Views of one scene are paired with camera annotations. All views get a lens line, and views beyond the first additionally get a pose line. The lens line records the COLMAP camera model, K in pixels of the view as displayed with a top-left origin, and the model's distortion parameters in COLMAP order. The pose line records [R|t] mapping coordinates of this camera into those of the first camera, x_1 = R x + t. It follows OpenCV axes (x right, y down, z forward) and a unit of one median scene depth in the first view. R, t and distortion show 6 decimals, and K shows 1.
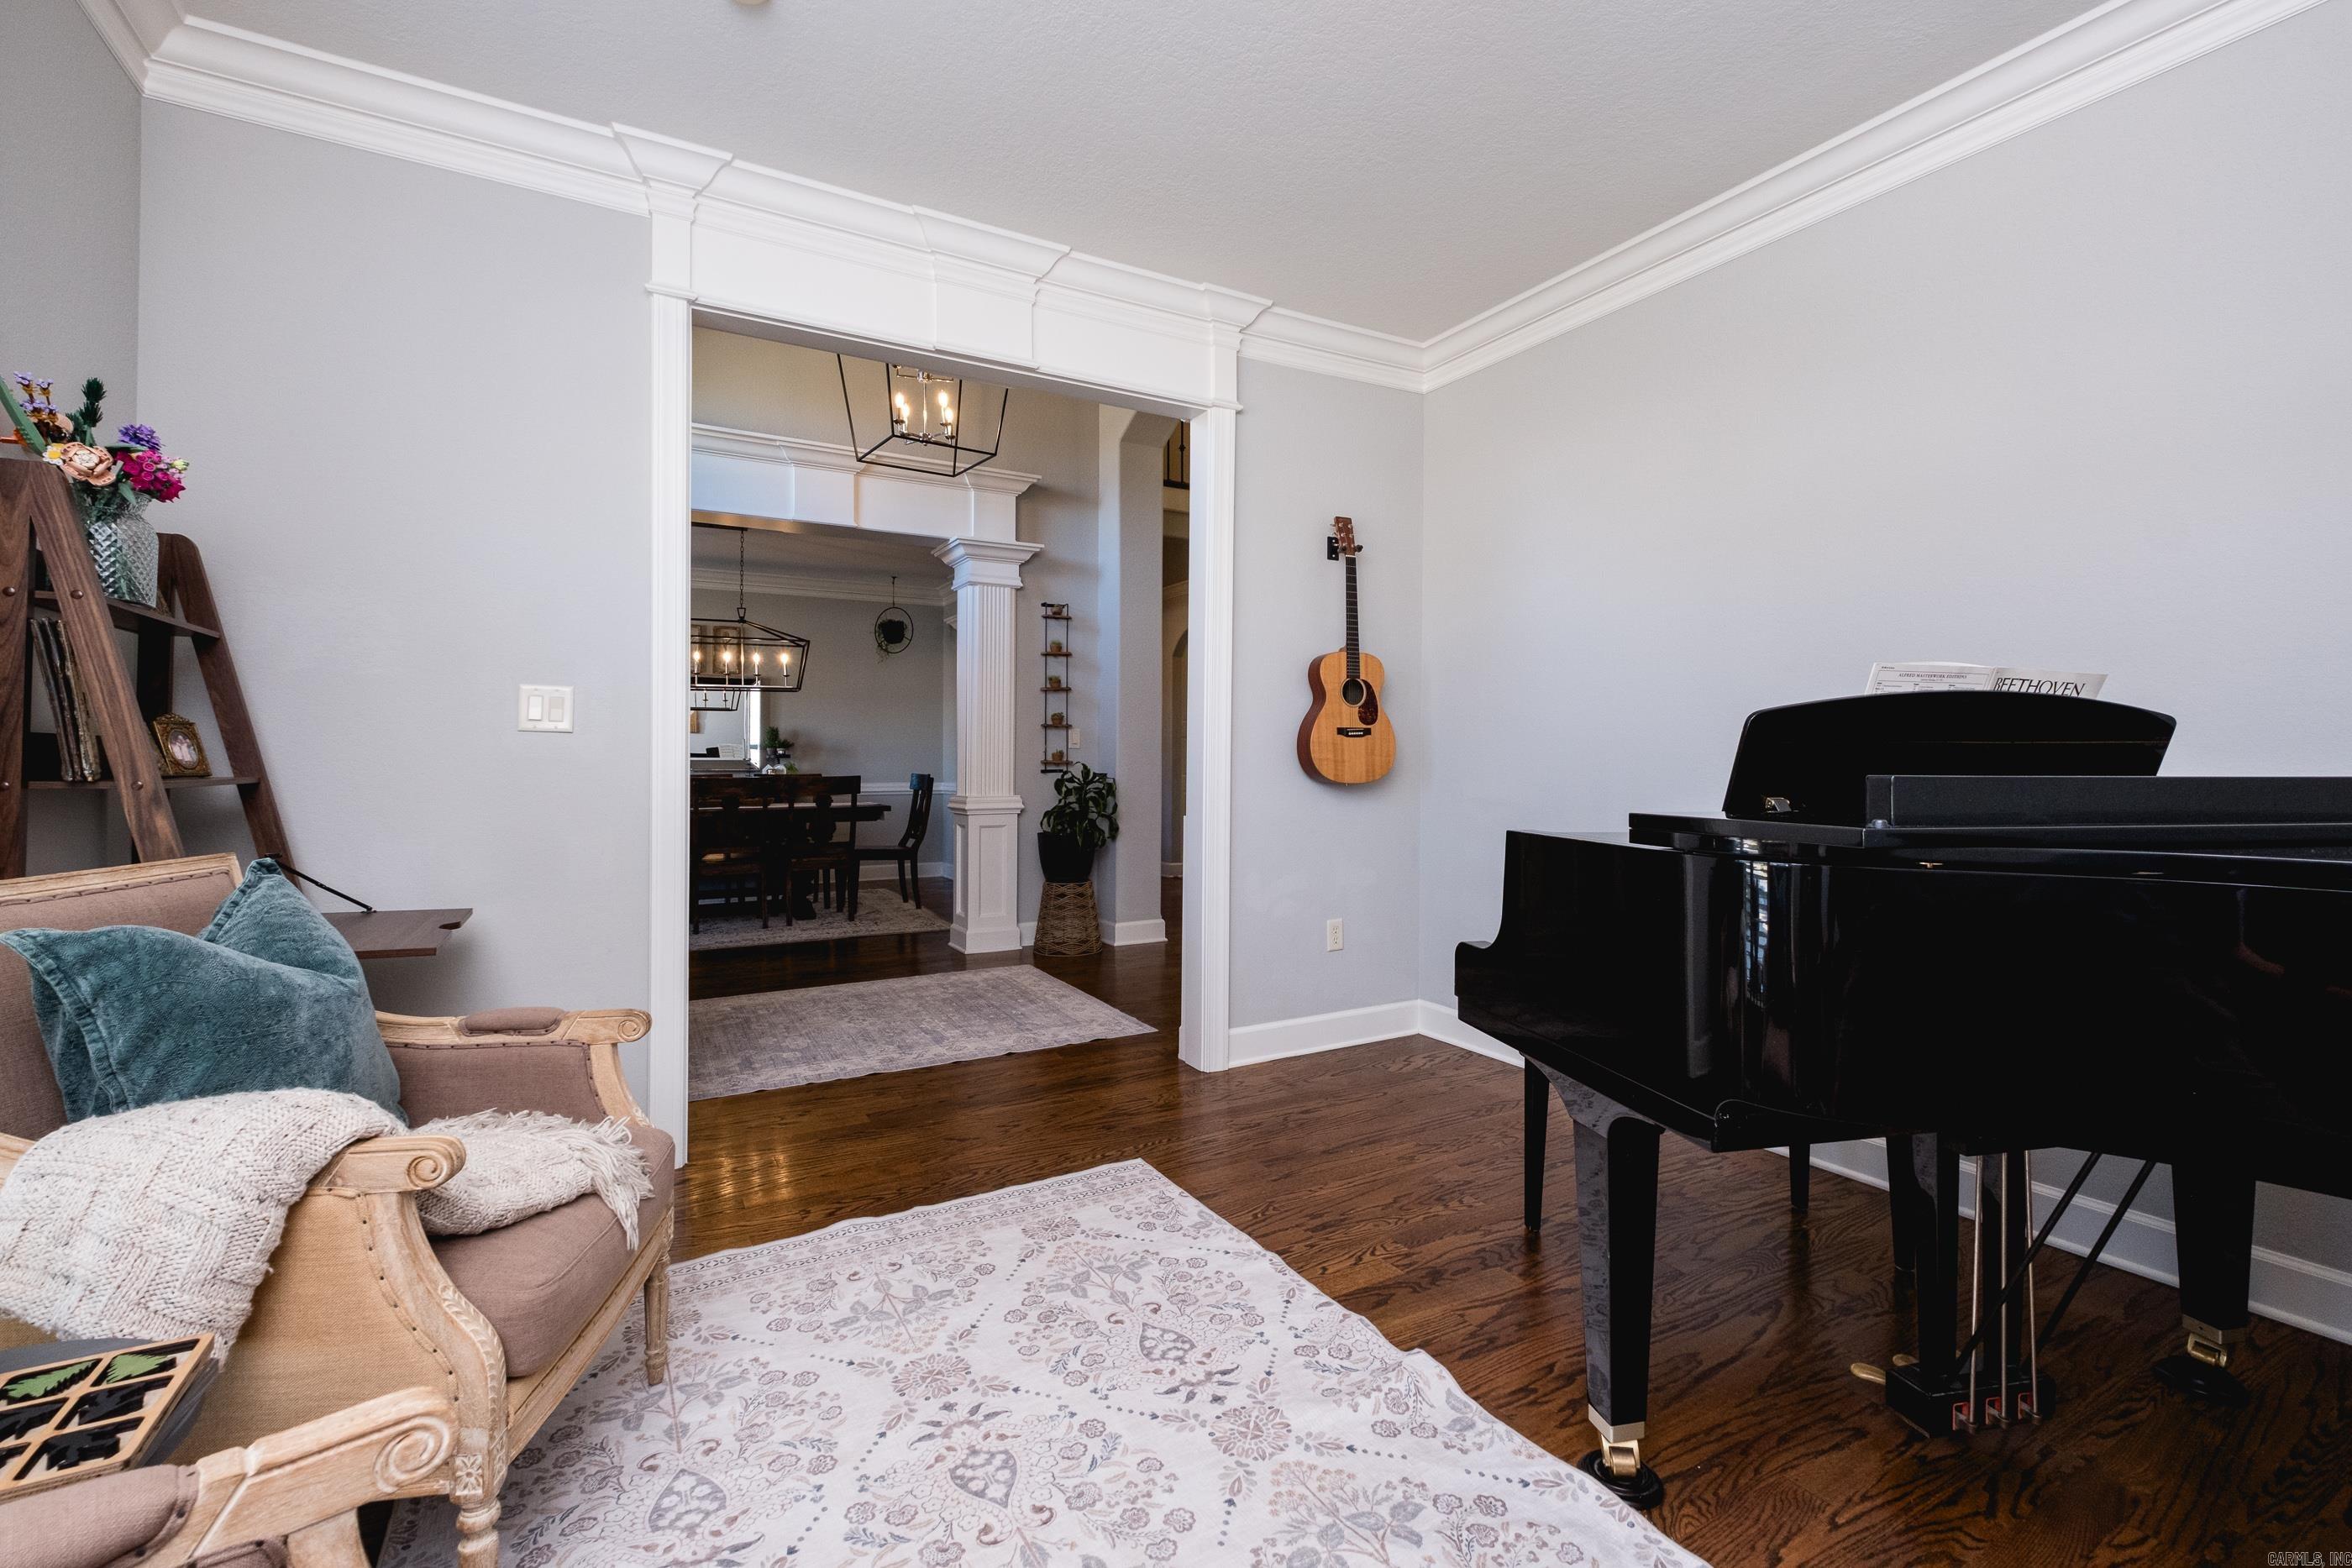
lens RADIAL K [[1038.2, 0, 1176.2], [0, 1038.2, 786.3], [0, 0, 1]] dist [0.007580, -0.004211]
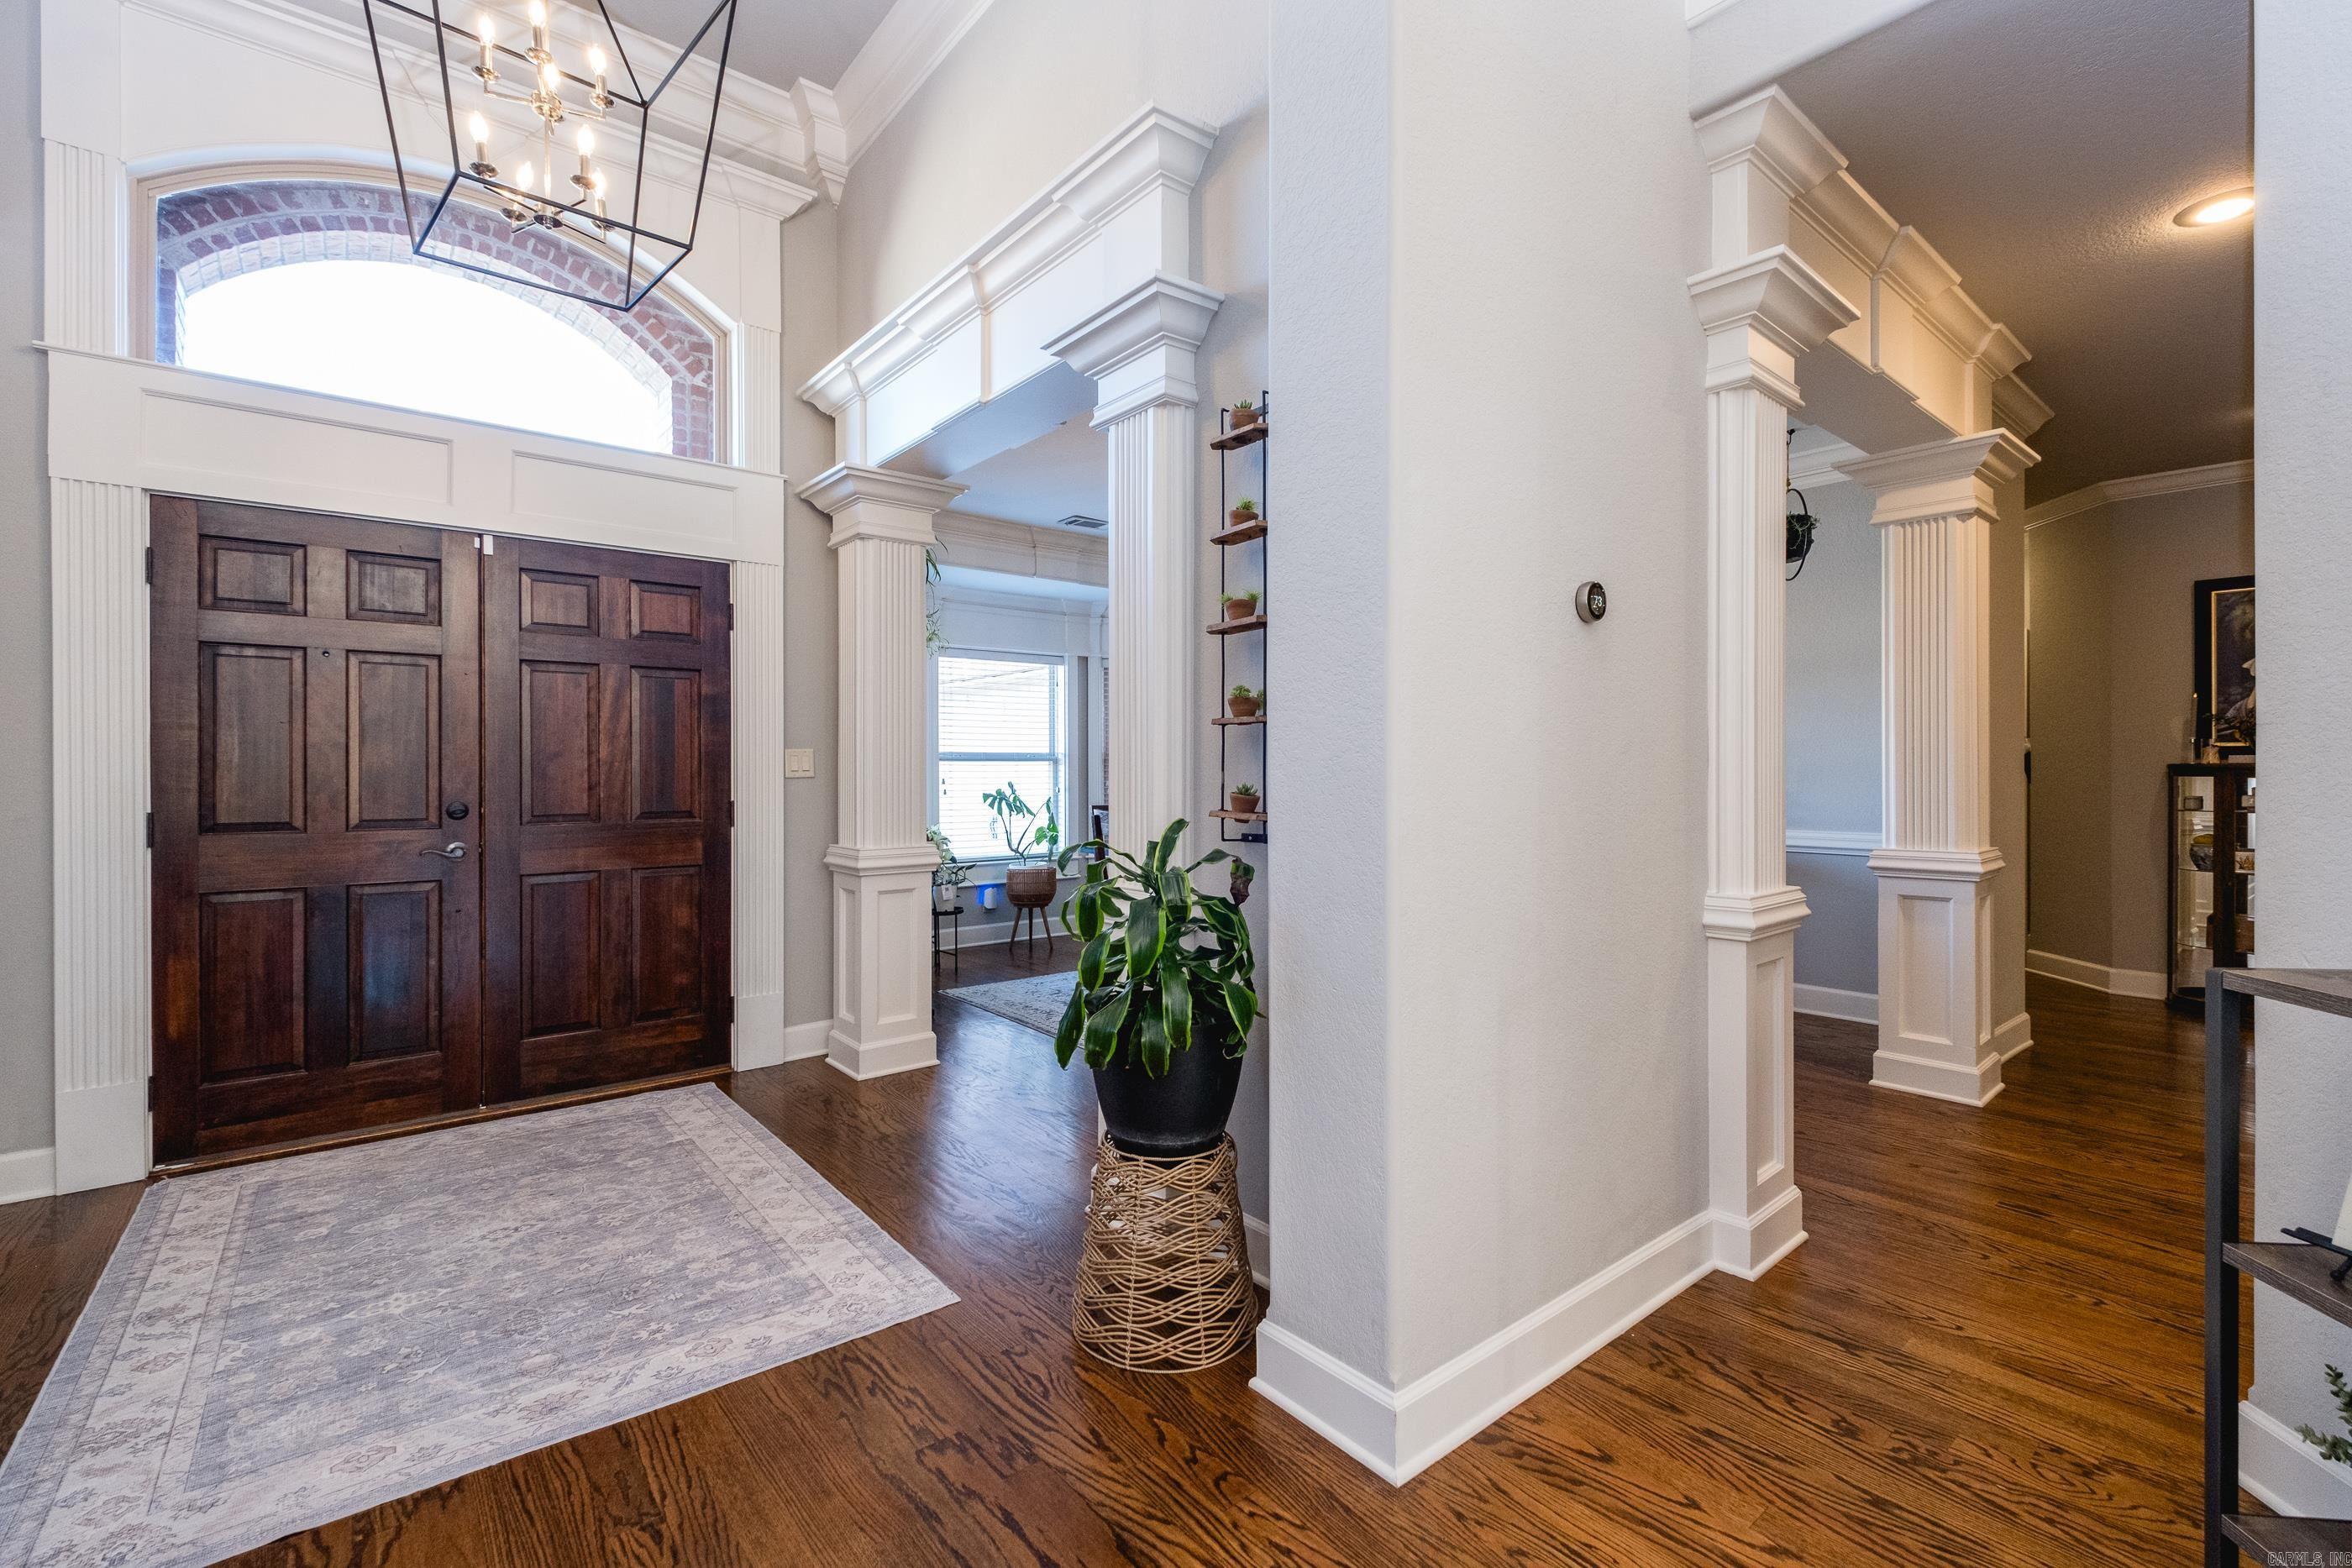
lens RADIAL K [[1038.2, 0, 1219.1], [0, 1038.2, 770.7], [0, 0, 1]] dist [0.007580, -0.004211]
pose [[0.189478, 0.001826, -0.981883, 0.251874], [-0.031350, 0.999500, -0.004191, -0.036872], [0.981384, 0.031577, 0.189441, 0.887810]]
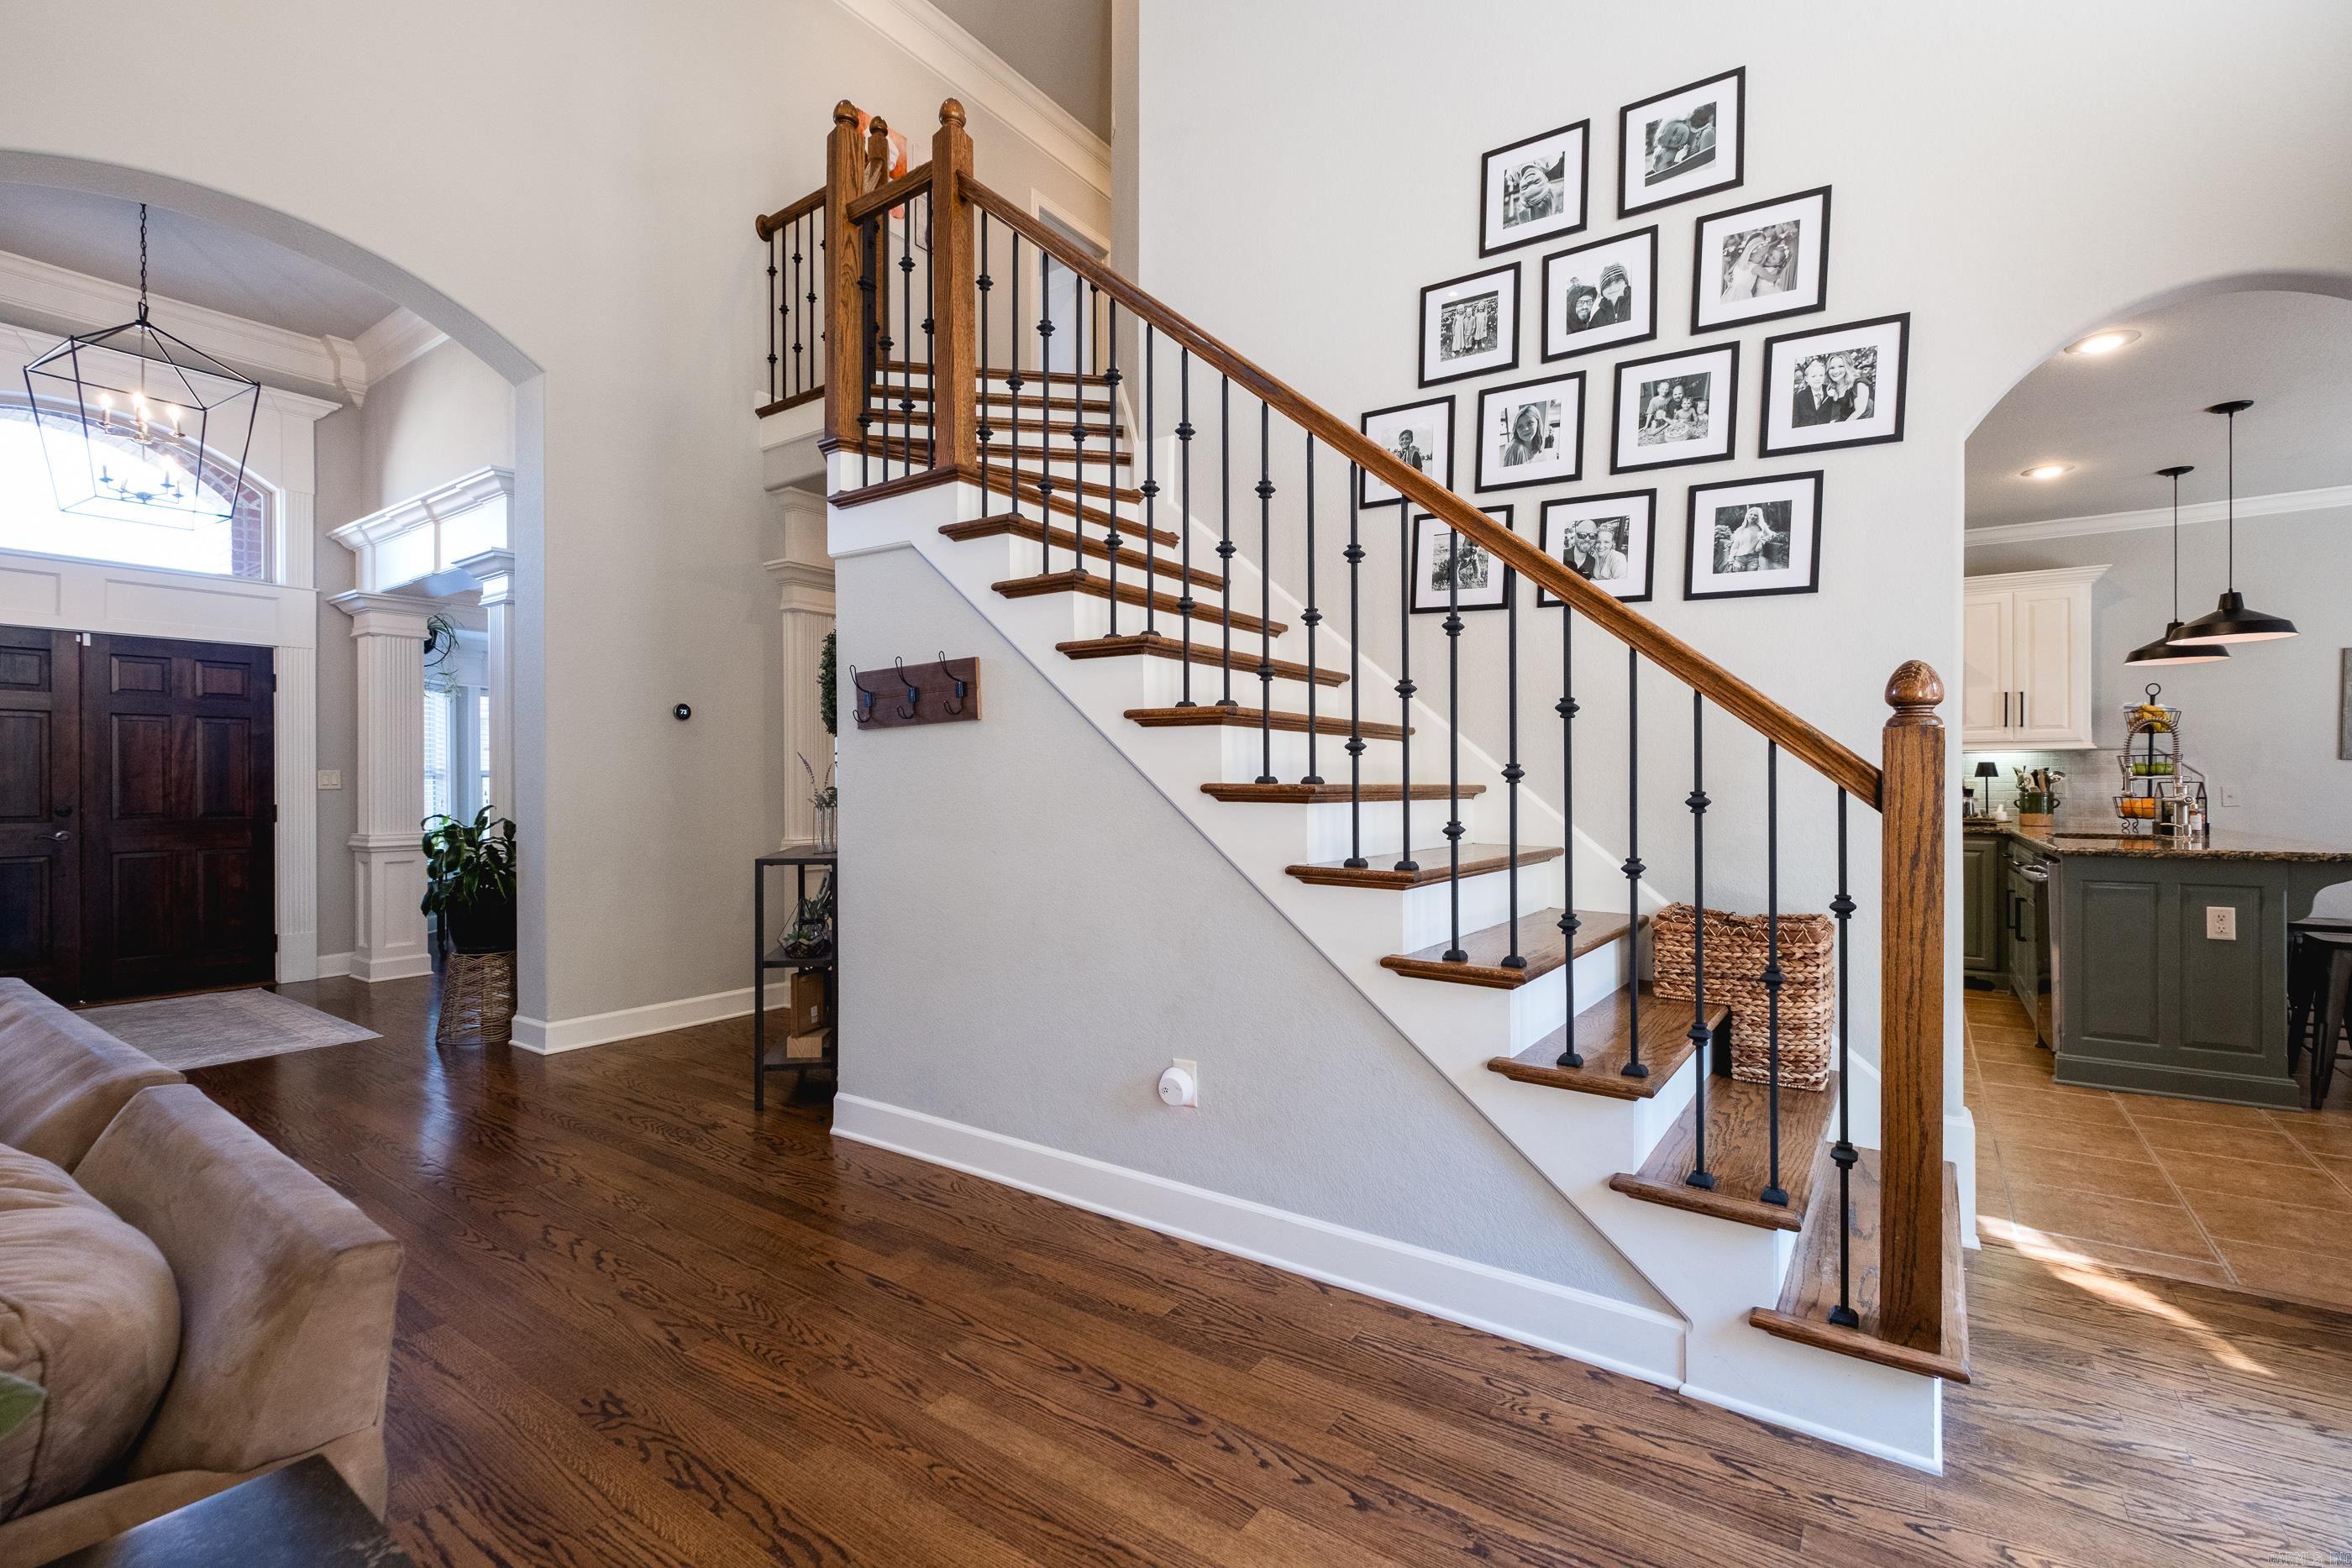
lens RADIAL K [[1038.2, 0, 1168.4], [0, 1038.2, 784.6], [0, 0, 1]] dist [0.007580, -0.004211]
pose [[0.412481, 0.002815, -0.910962, 0.791706], [-0.029597, 0.999509, -0.010312, -0.044925], [0.910485, 0.031215, 0.412362, 1.071546]]
